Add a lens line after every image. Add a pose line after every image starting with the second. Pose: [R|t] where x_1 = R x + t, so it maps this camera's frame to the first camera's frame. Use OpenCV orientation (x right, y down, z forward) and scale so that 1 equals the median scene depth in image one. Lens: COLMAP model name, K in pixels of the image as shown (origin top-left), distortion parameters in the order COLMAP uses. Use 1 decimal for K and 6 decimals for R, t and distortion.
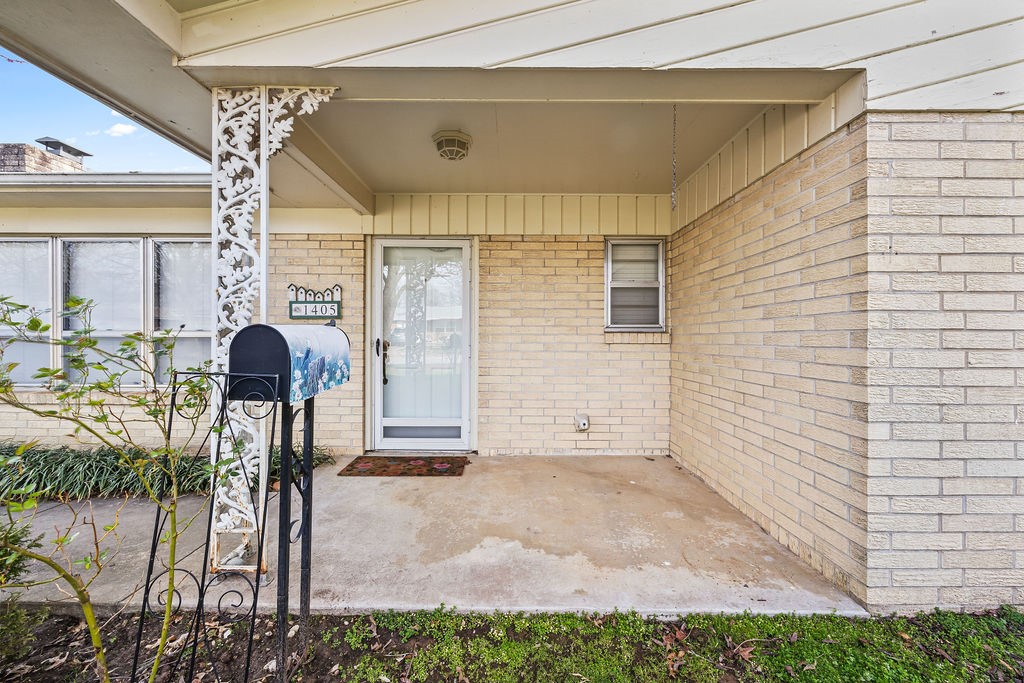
lens RADIAL K [[407.6, 0, 512.7], [0, 407.6, 339.4], [0, 0, 1]] dist [-0.001111, 0.000393]
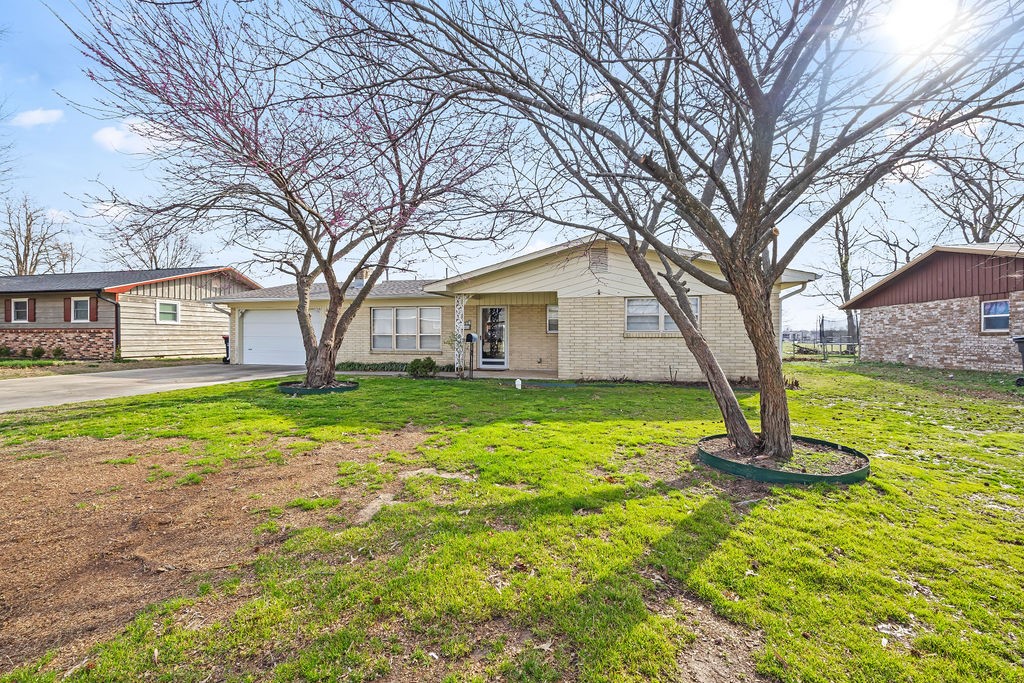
lens RADIAL K [[407.6, 0, 512.4], [0, 407.6, 341.6], [0, 0, 1]] dist [-0.001111, 0.000393]
pose [[0.978644, -0.011353, -0.205250, 0.635251], [0.010590, 0.999932, -0.004812, 0.064929], [0.205291, 0.002535, 0.978698, -2.306803]]
